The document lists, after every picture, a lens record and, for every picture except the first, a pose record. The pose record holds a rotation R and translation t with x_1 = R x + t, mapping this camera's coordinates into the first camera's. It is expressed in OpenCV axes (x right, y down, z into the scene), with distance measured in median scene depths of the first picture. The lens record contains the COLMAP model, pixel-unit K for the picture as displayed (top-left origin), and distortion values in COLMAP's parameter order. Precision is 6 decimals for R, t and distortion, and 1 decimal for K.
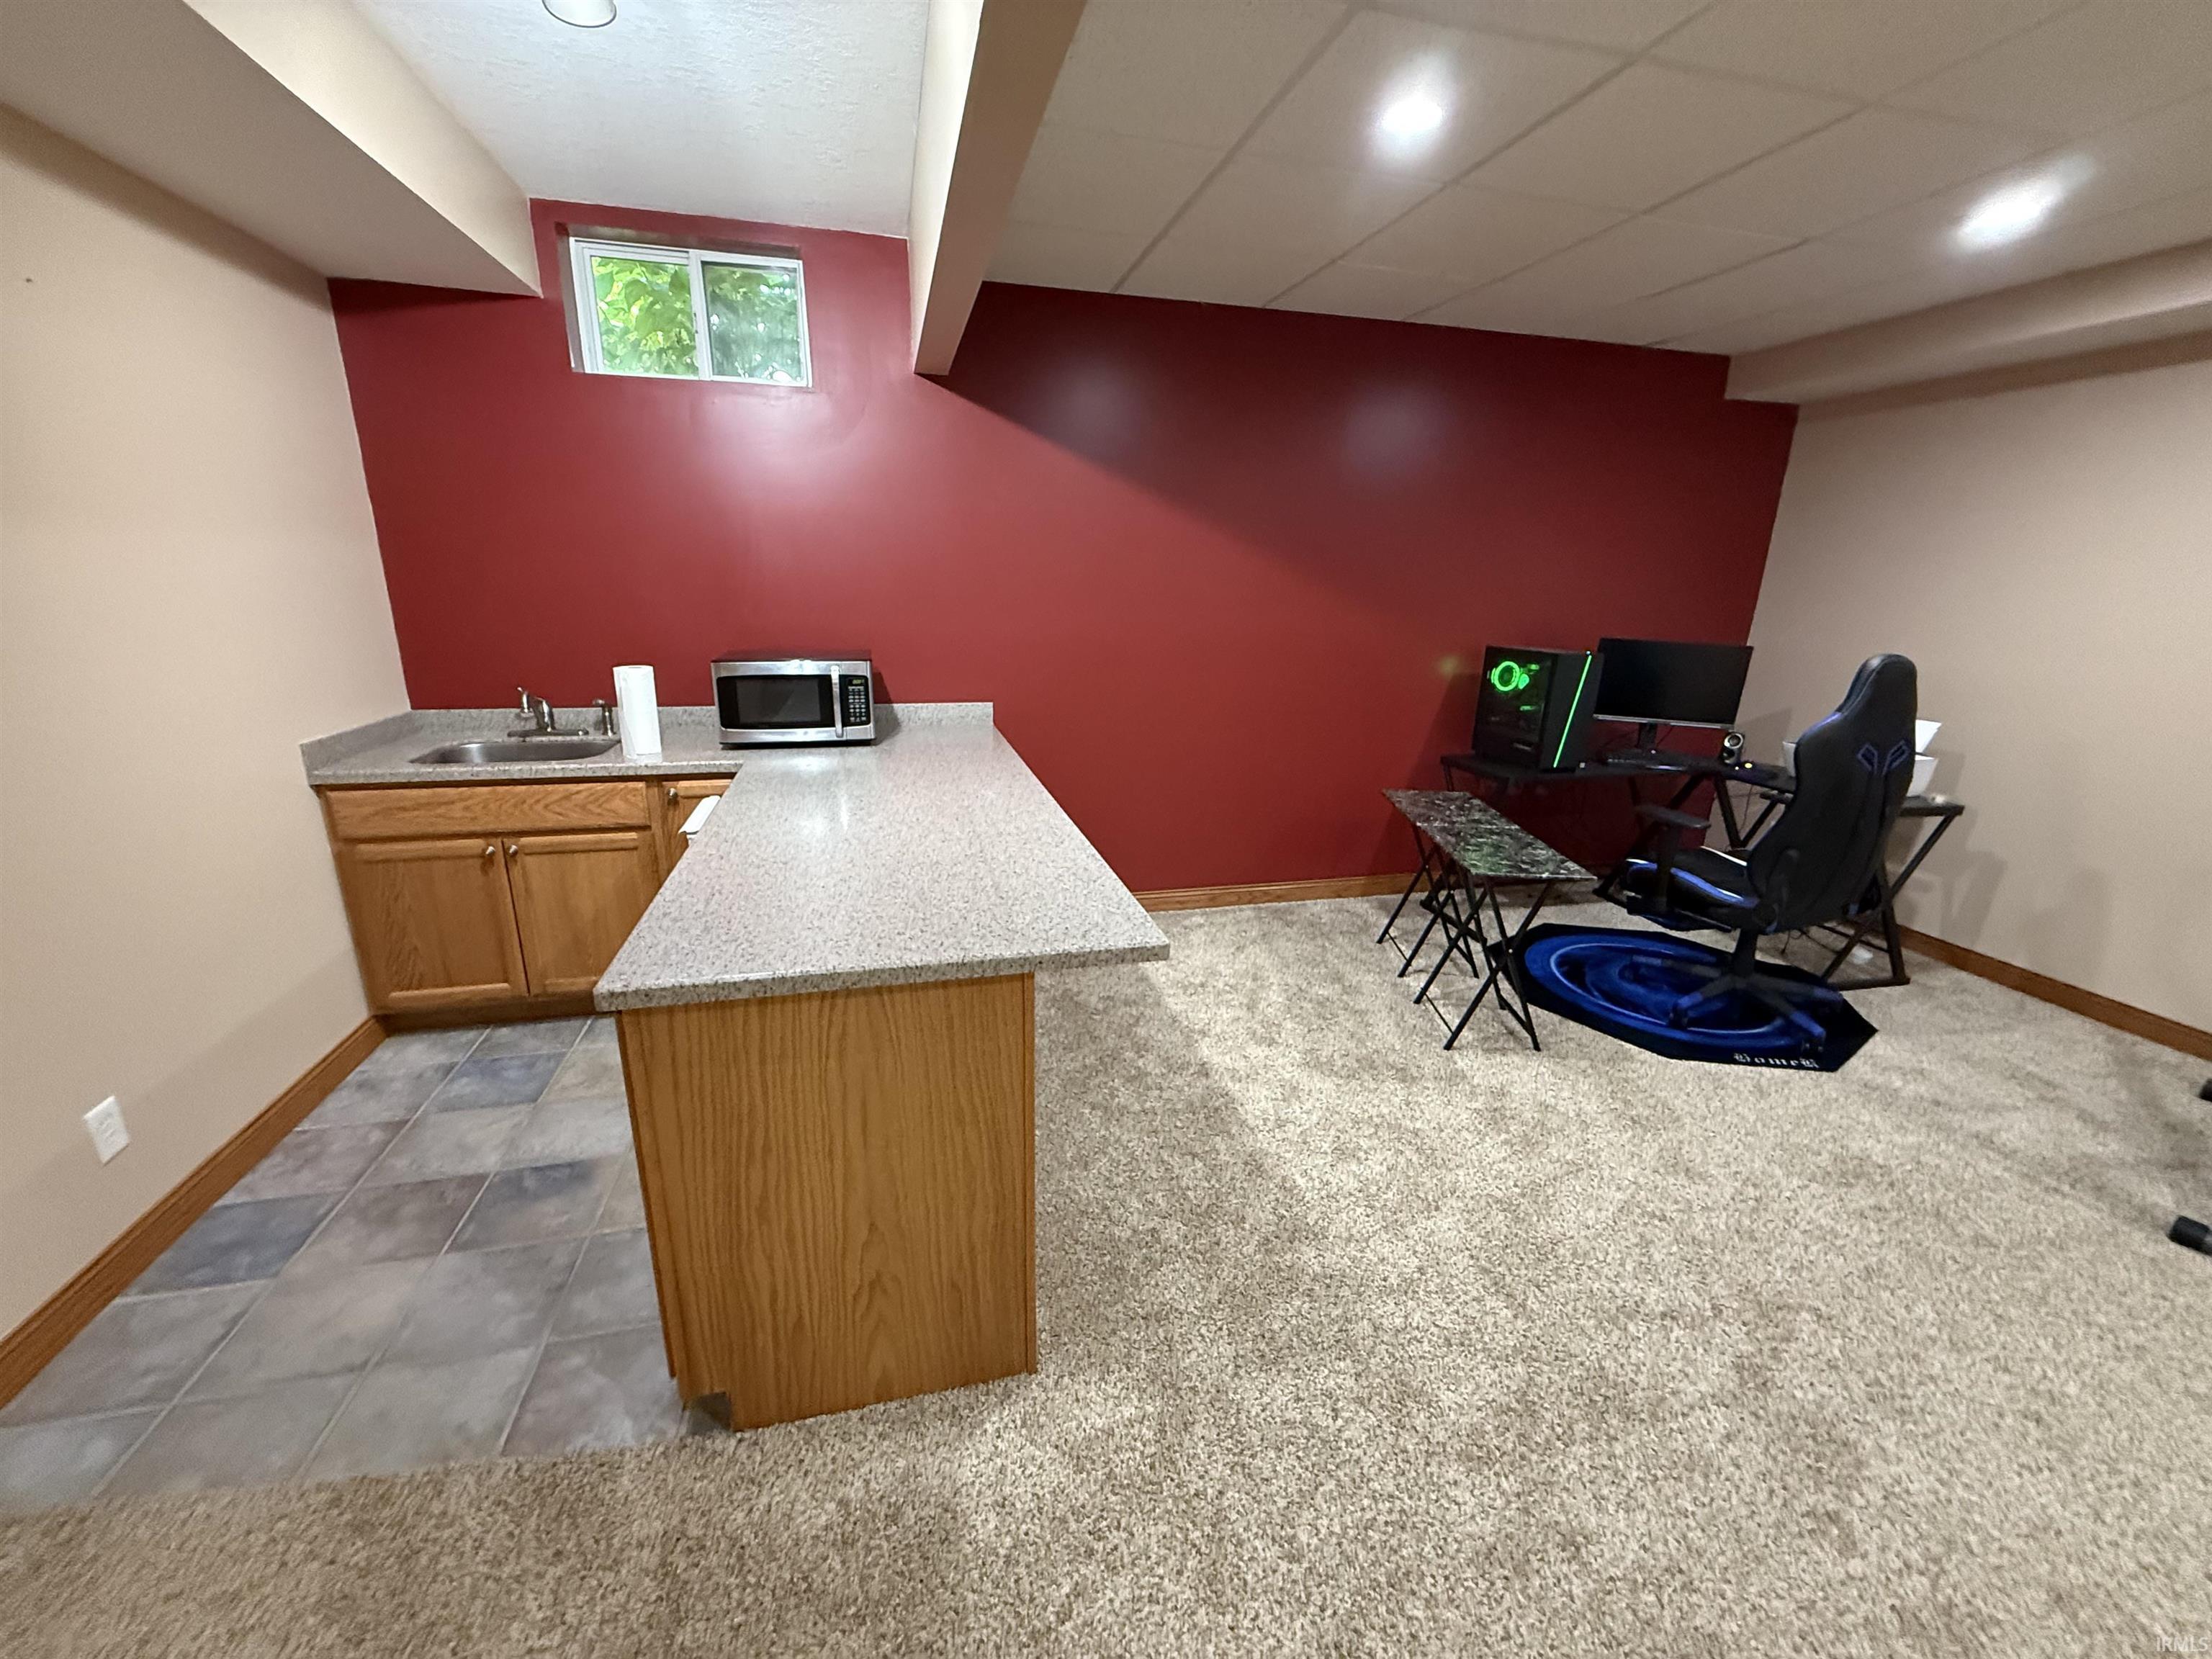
lens RADIAL K [[879.9, 0, 1106.0], [0, 879.9, 829.5], [0, 0, 1]] dist [0.001262, -0.000061]
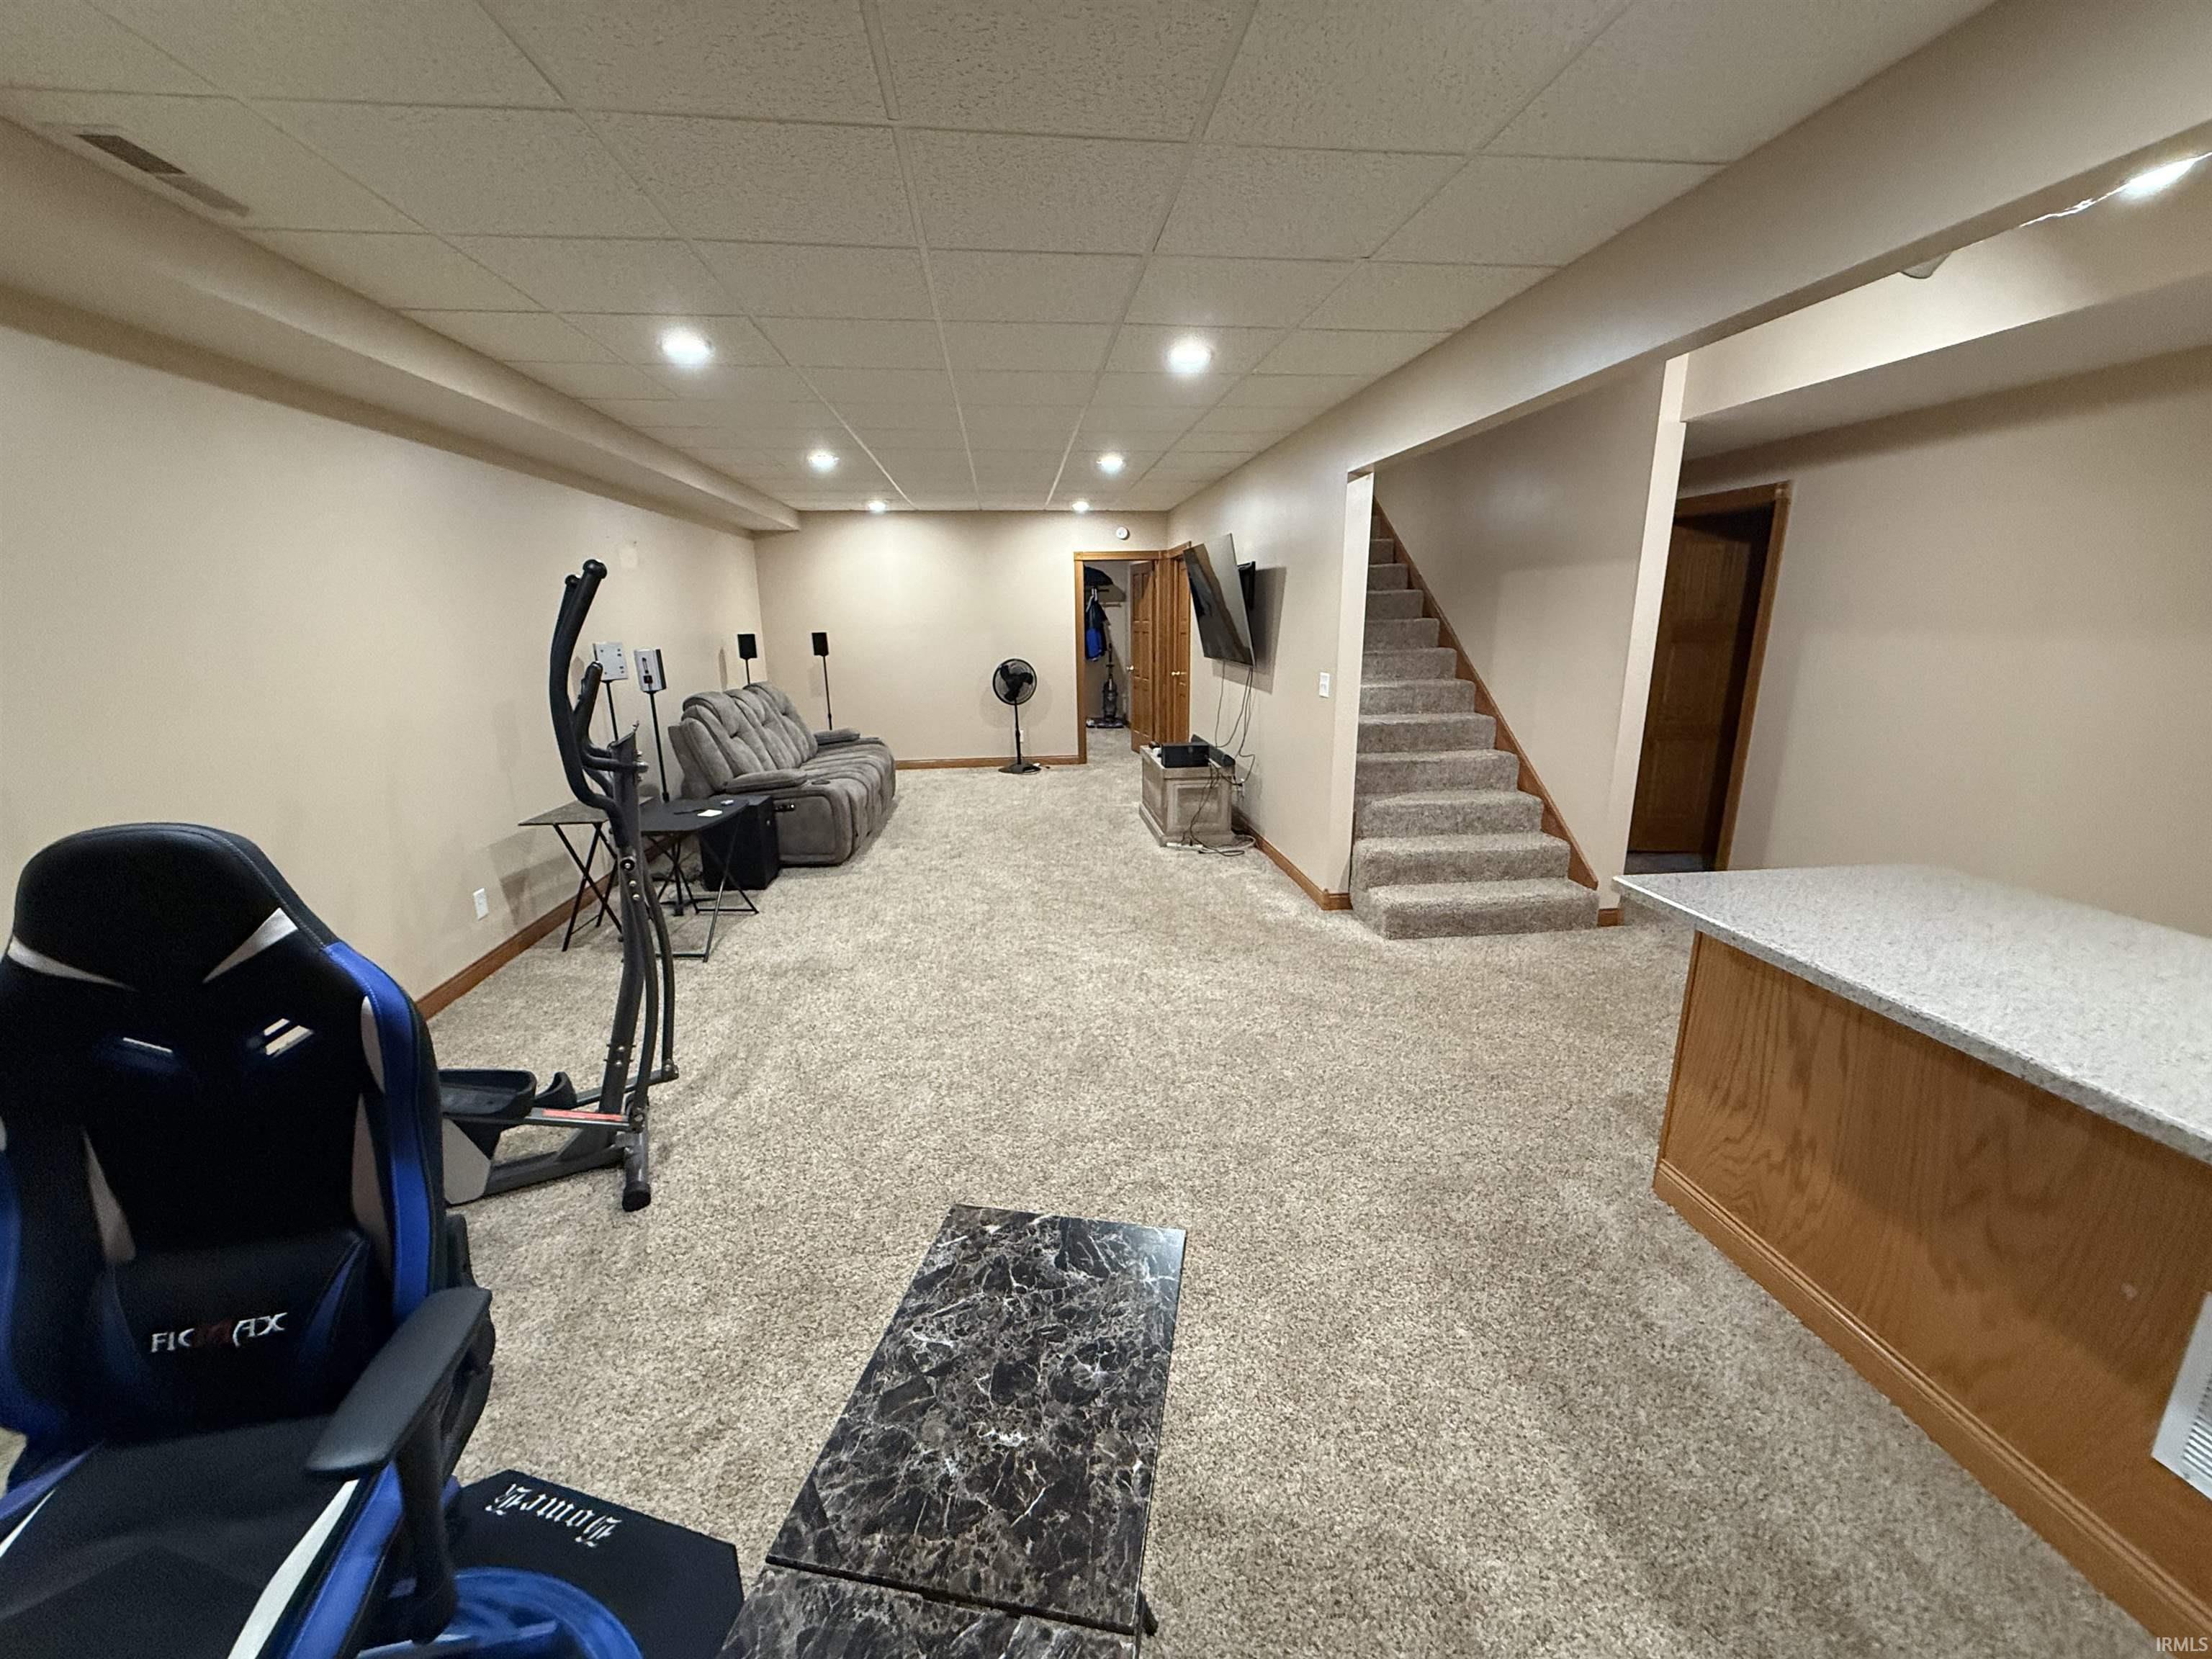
lens RADIAL K [[879.9, 0, 1106.0], [0, 879.9, 829.5], [0, 0, 1]] dist [0.001262, -0.000061]
pose [[-0.989732, -0.052306, 0.133019, 0.367543], [0.021299, 0.866276, 0.499112, -0.362807], [-0.141338, 0.496820, -0.856267, 1.192708]]
